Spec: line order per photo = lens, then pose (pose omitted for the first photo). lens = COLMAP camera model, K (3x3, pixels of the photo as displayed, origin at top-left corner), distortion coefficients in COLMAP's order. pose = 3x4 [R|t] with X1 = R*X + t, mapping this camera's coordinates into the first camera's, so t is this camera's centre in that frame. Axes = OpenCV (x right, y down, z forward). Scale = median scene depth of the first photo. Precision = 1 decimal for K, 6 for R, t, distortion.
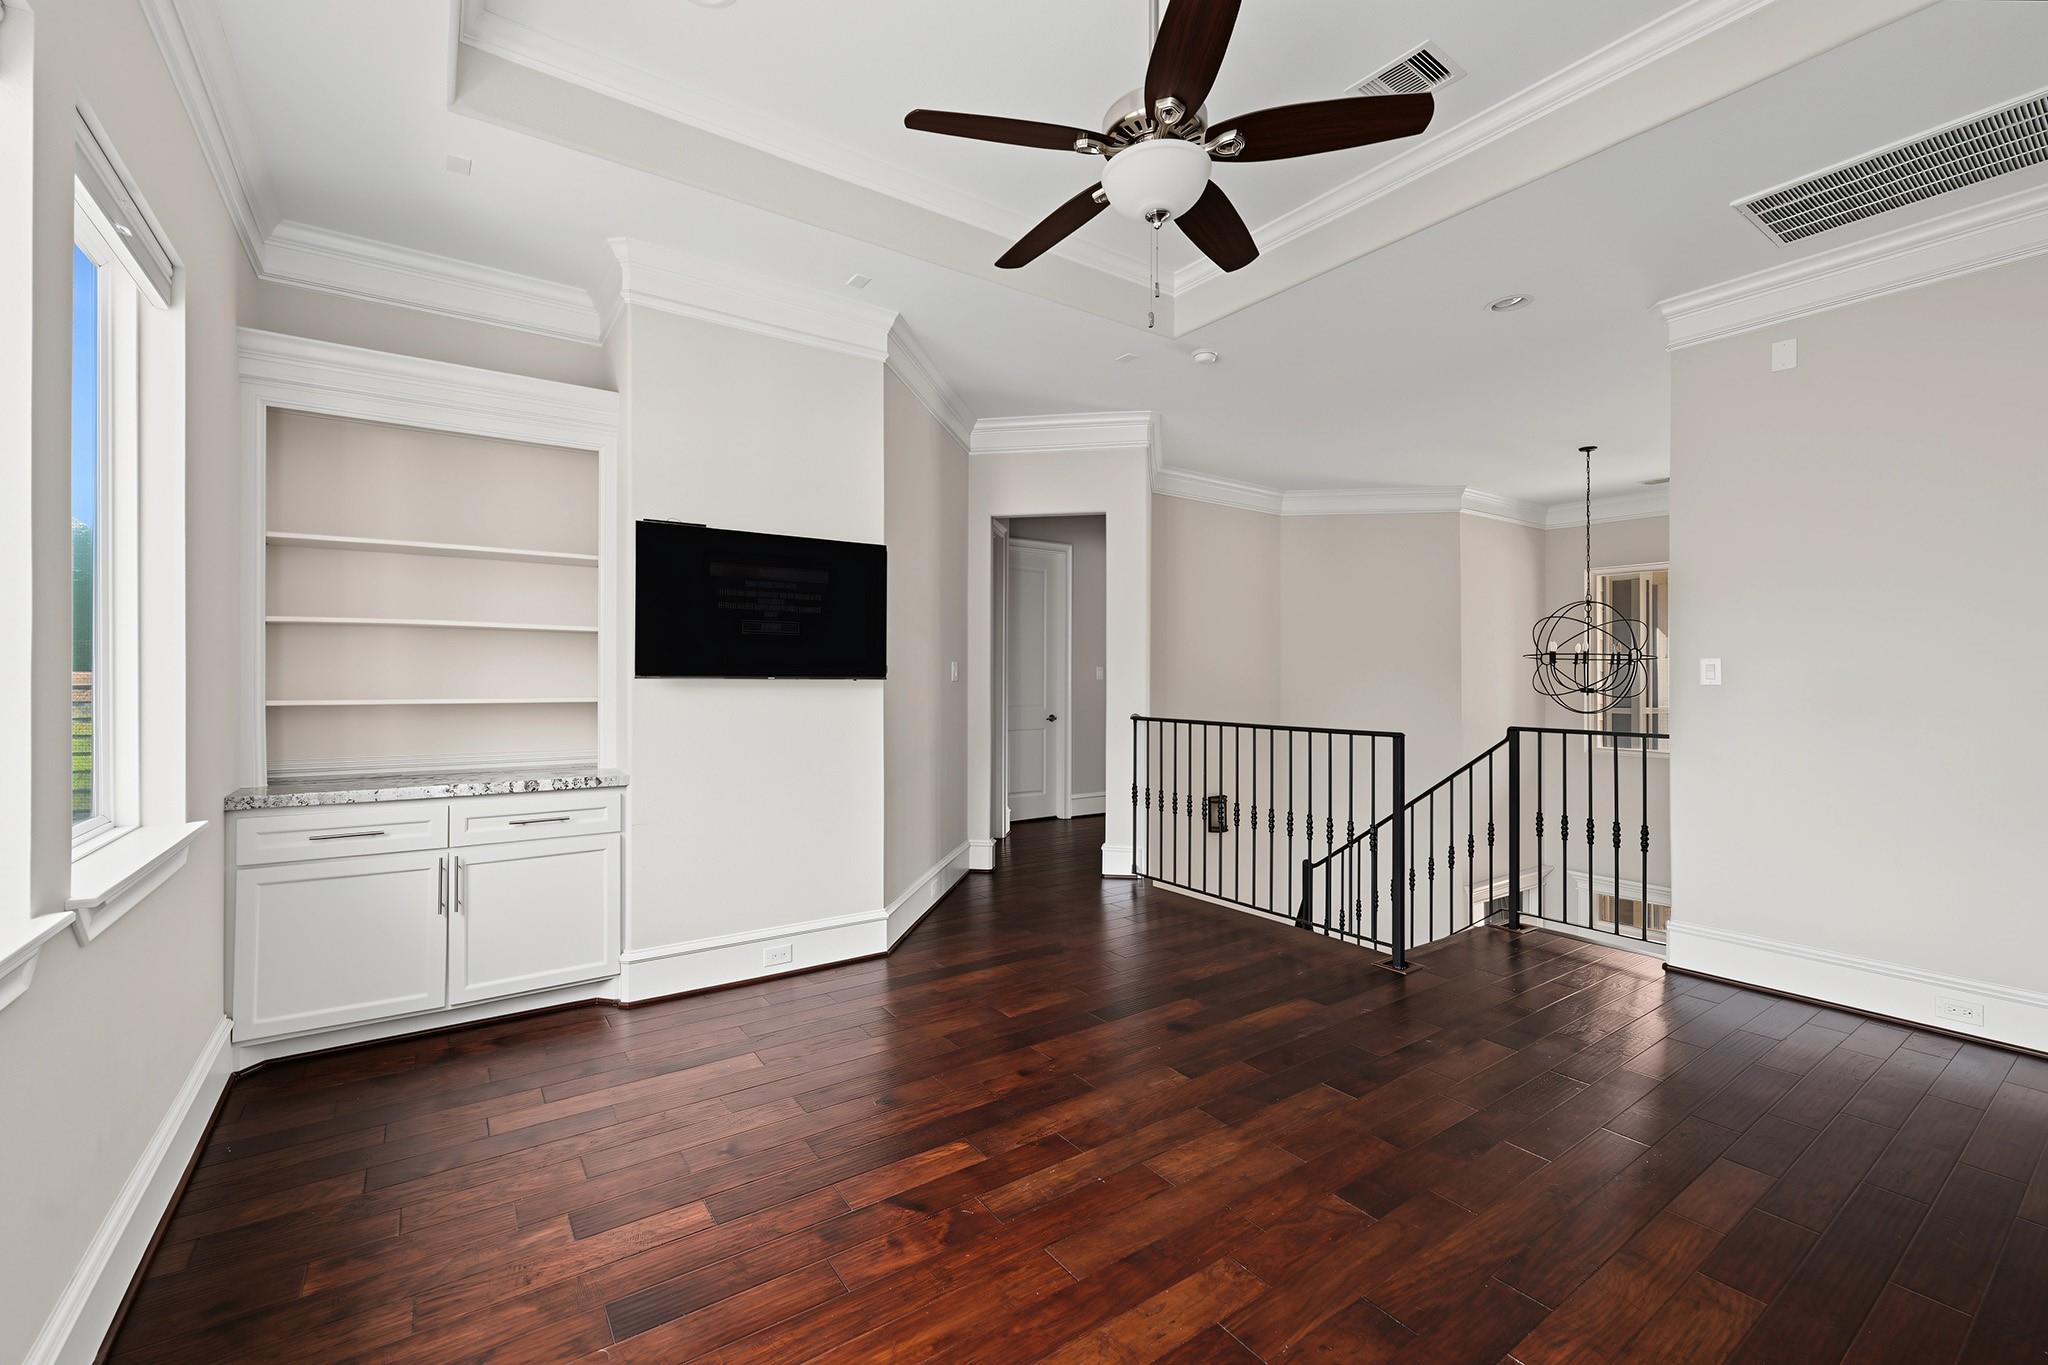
lens RADIAL K [[855.7, 0, 1020.5], [0, 855.7, 672.5], [0, 0, 1]] dist [-0.009707, 0.001726]
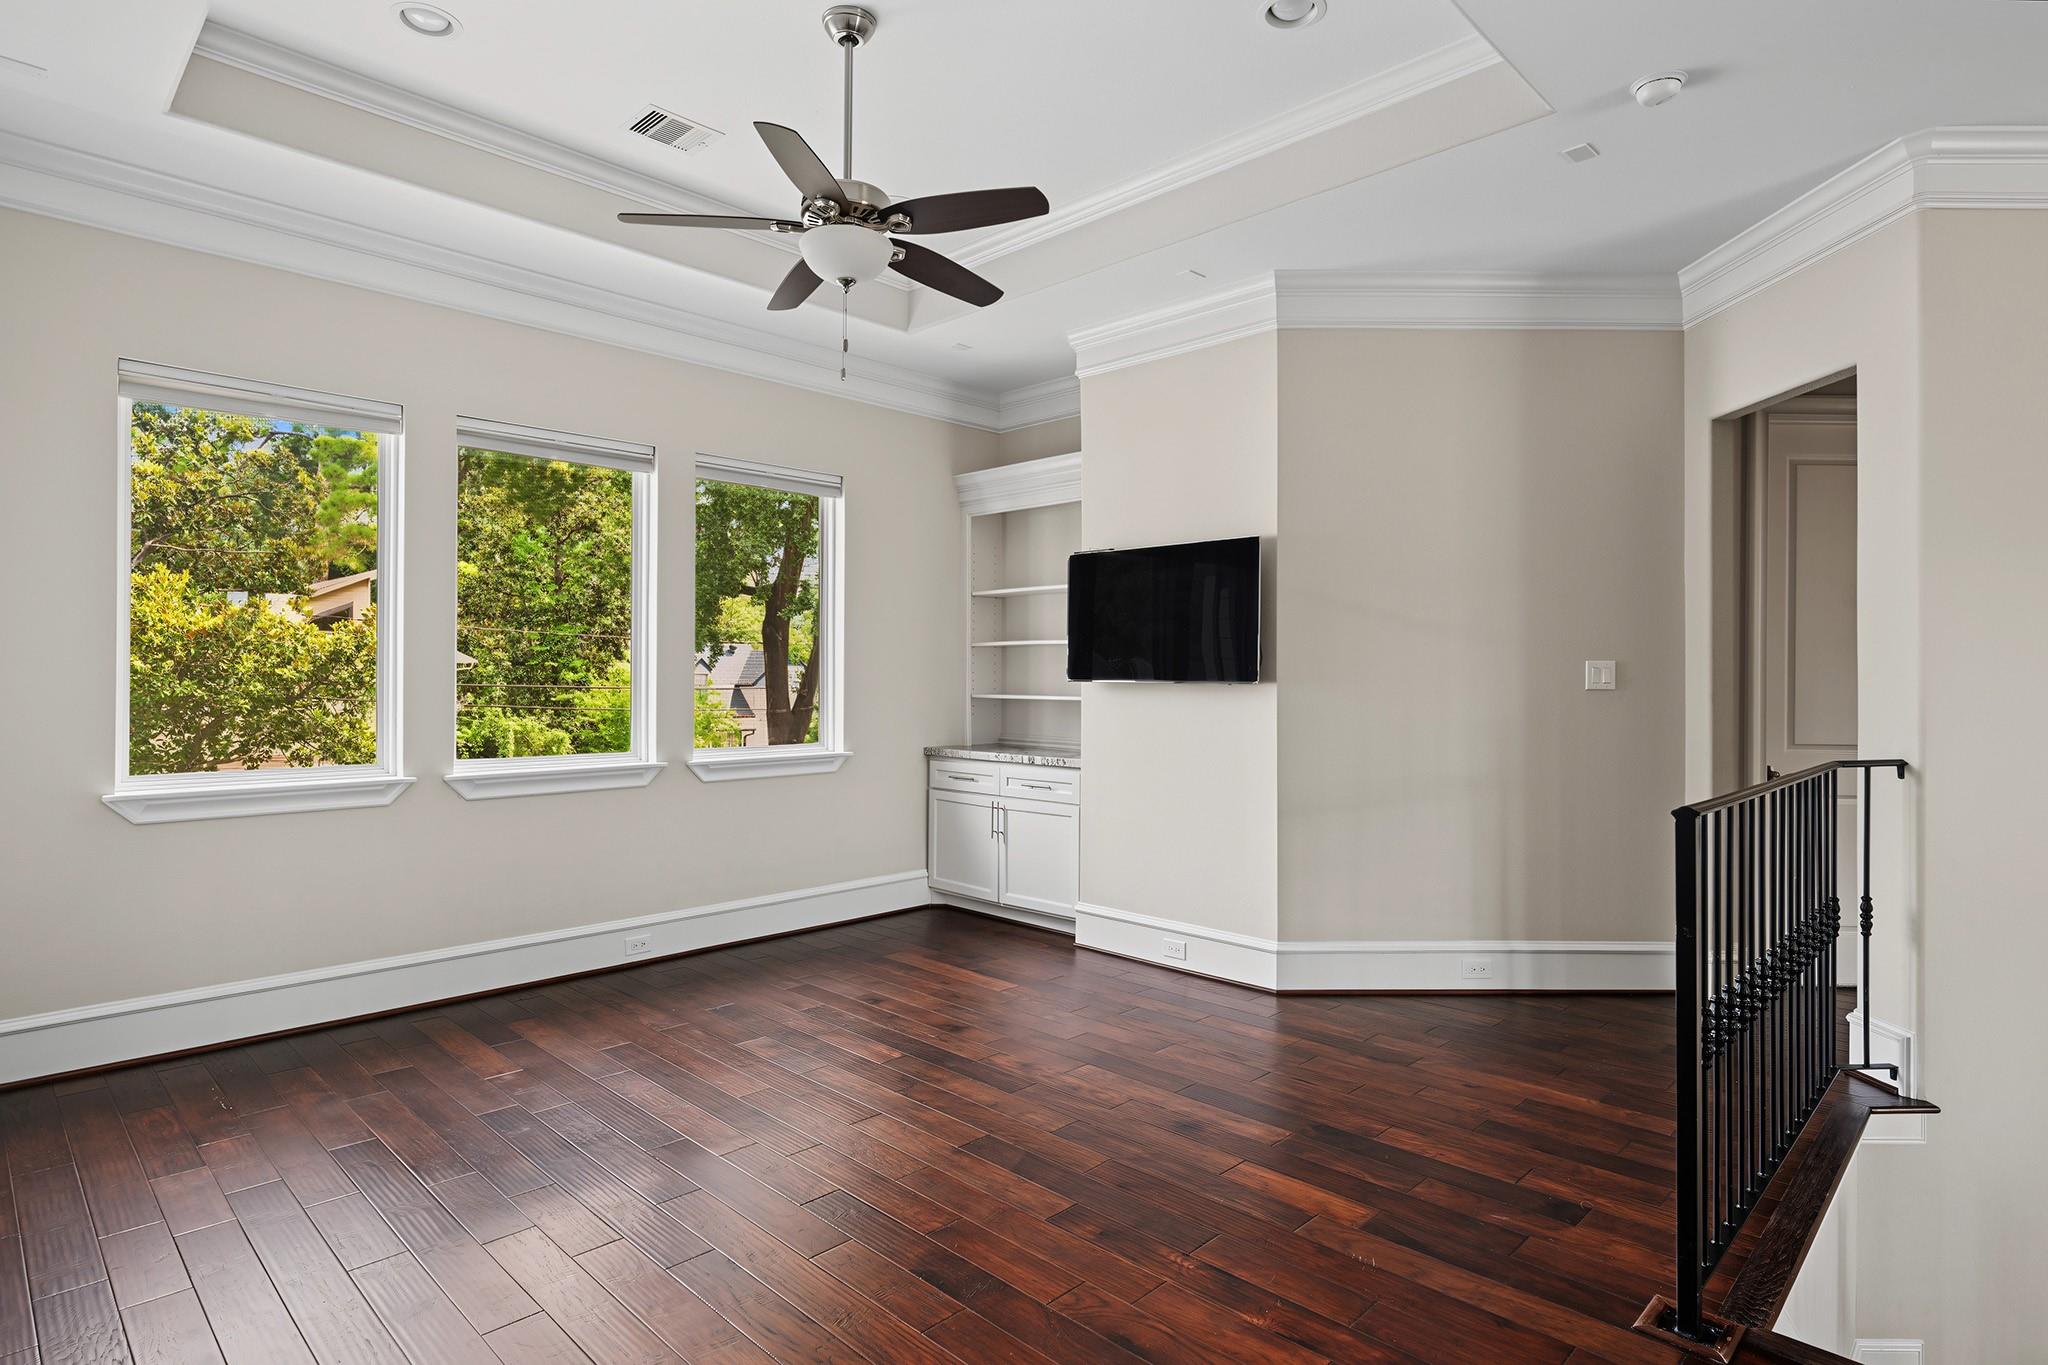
lens RADIAL K [[1103.5, 0, 1021.7], [0, 1103.5, 682.2], [0, 0, 1]] dist [0.000191, -0.000066]
pose [[0.169865, 0.001480, -0.985466, 1.062131], [-0.002042, 0.999997, 0.001150, 0.005997], [0.985465, 0.001817, 0.169868, 0.621970]]
